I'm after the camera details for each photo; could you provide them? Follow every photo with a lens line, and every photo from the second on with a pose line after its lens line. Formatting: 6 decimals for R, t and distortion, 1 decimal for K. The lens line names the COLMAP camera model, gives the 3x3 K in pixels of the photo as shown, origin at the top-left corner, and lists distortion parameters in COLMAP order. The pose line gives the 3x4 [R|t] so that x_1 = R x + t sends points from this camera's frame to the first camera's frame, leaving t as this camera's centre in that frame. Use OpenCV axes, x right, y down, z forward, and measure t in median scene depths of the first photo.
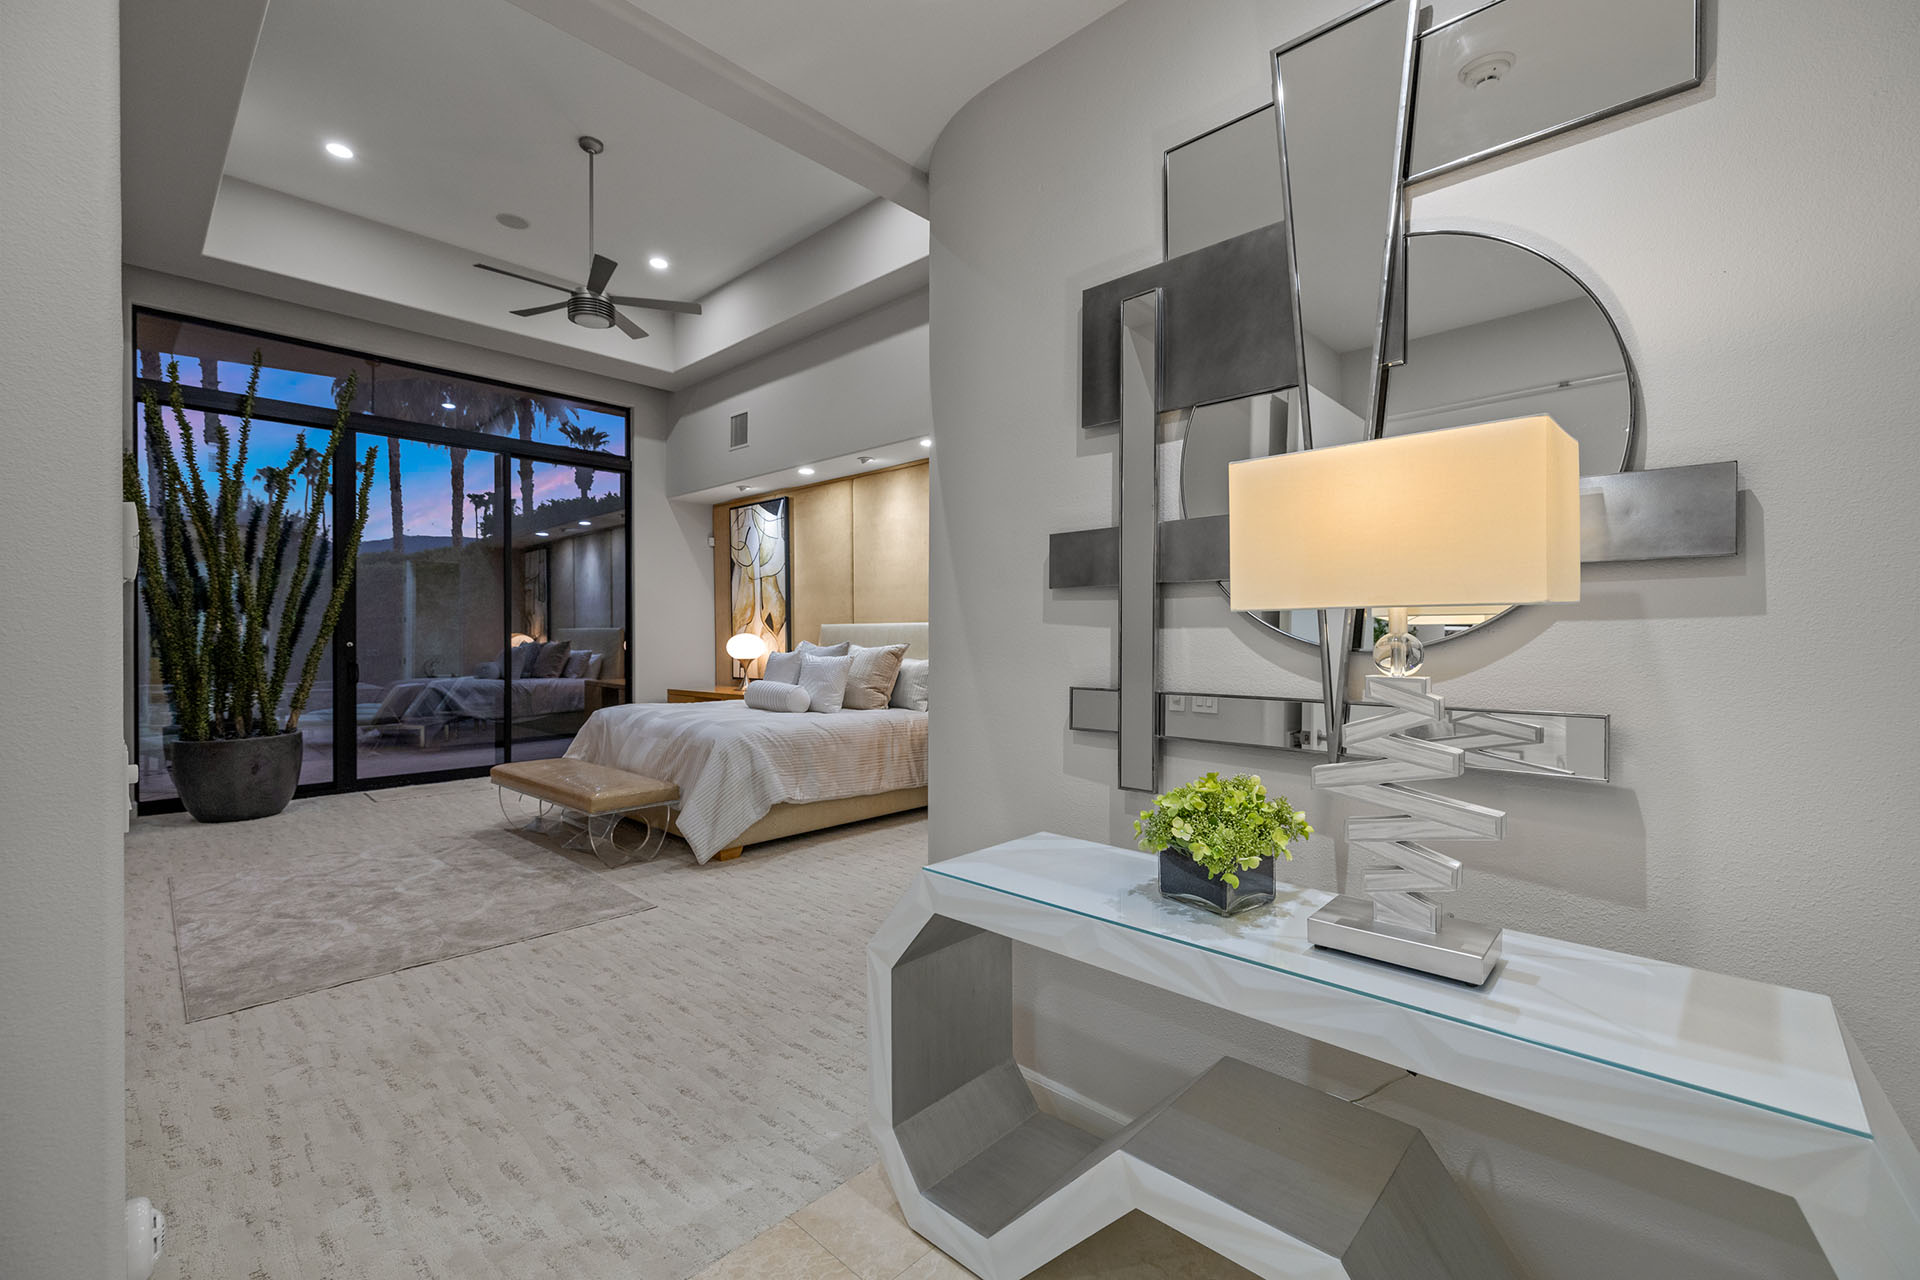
lens RADIAL K [[798.4, 0, 957.7], [0, 798.4, 638.9], [0, 0, 1]] dist [0.000454, -0.000070]
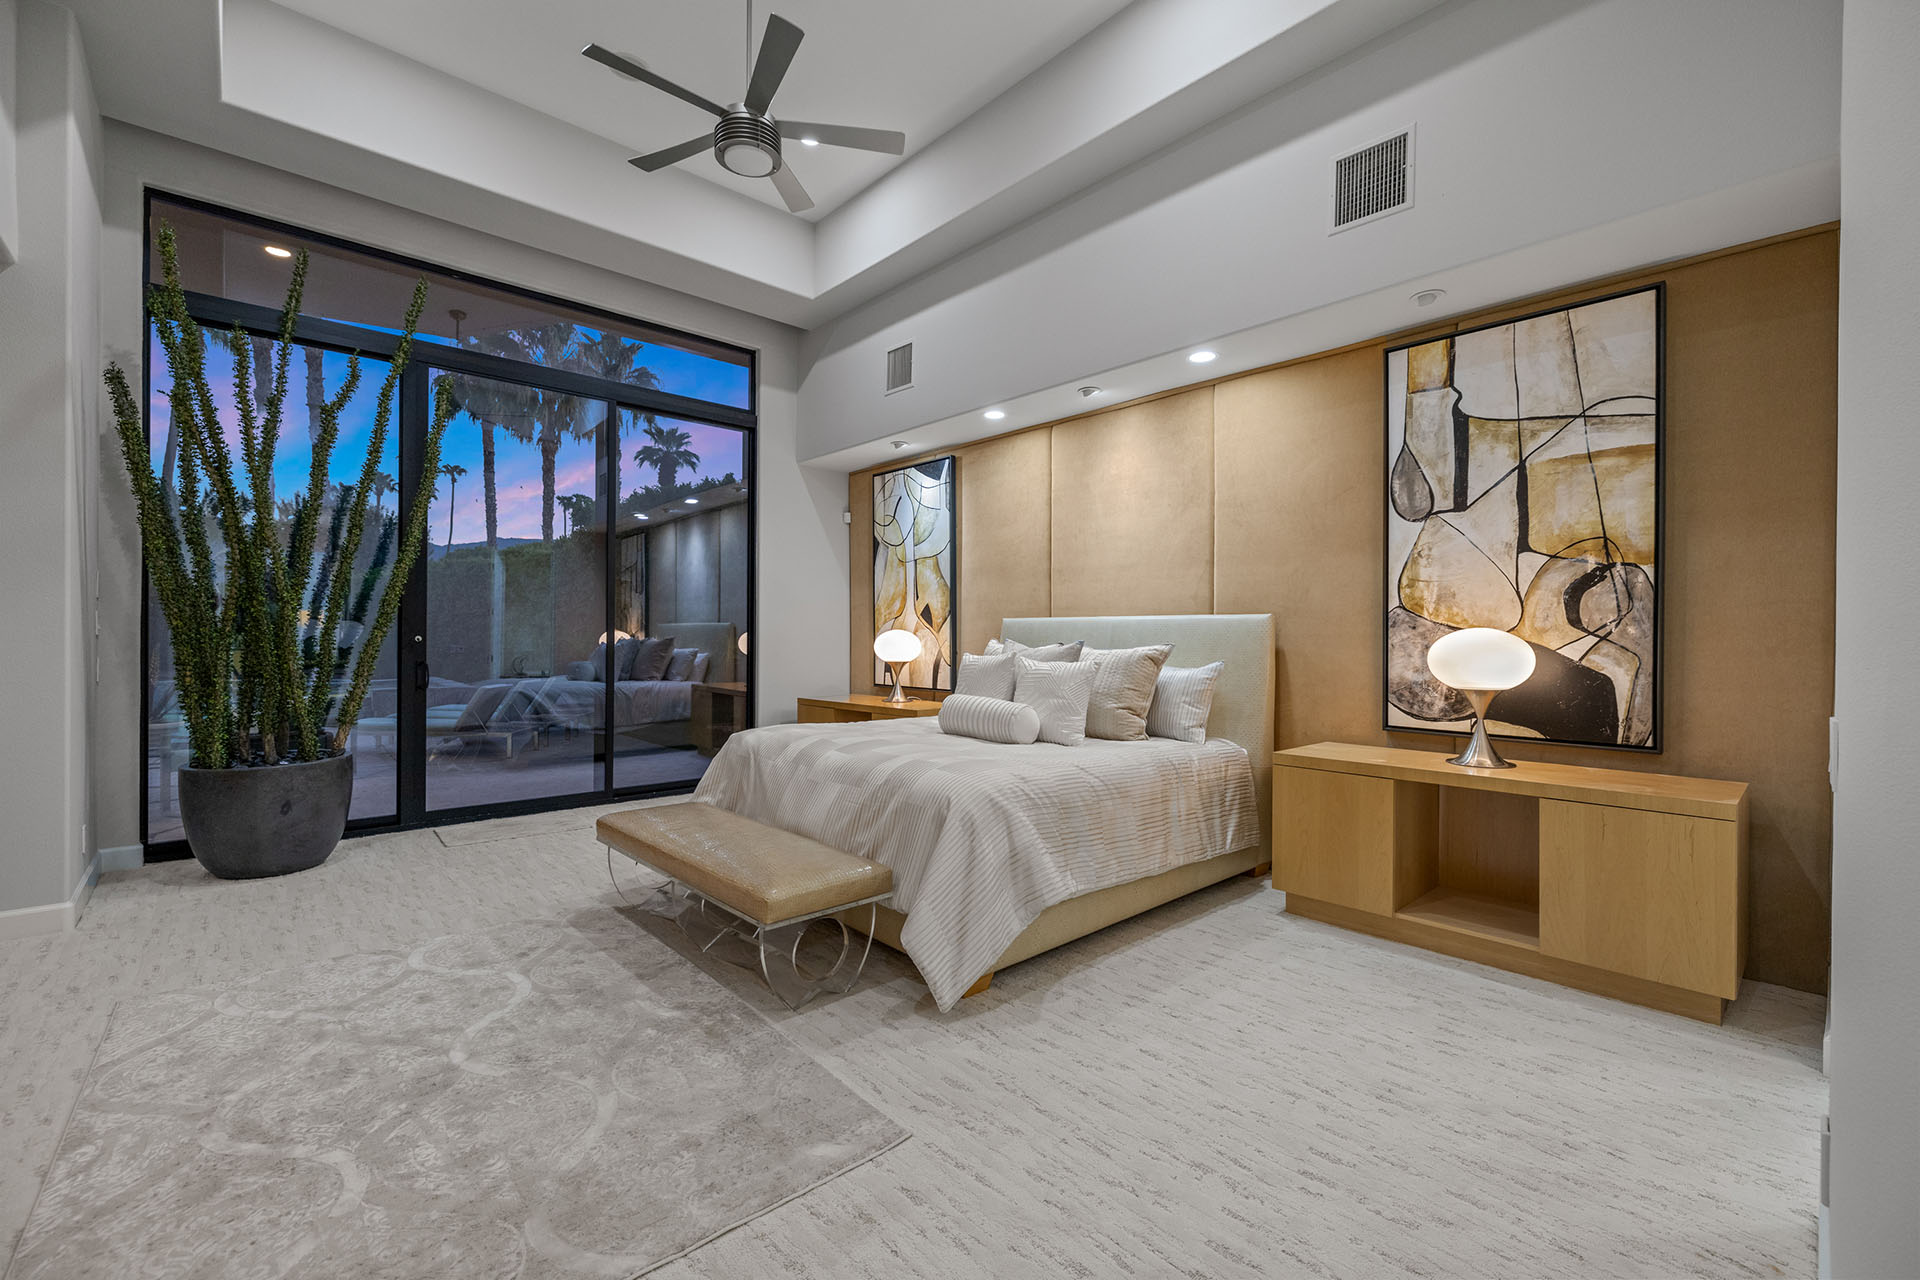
lens RADIAL K [[798.4, 0, 962.8], [0, 798.4, 639.7], [0, 0, 1]] dist [0.000454, -0.000070]
pose [[0.996874, 0.009121, -0.078484, -0.194530], [-0.009145, 0.999958, 0.000052, 0.003394], [0.078481, 0.000666, 0.996915, 0.302488]]
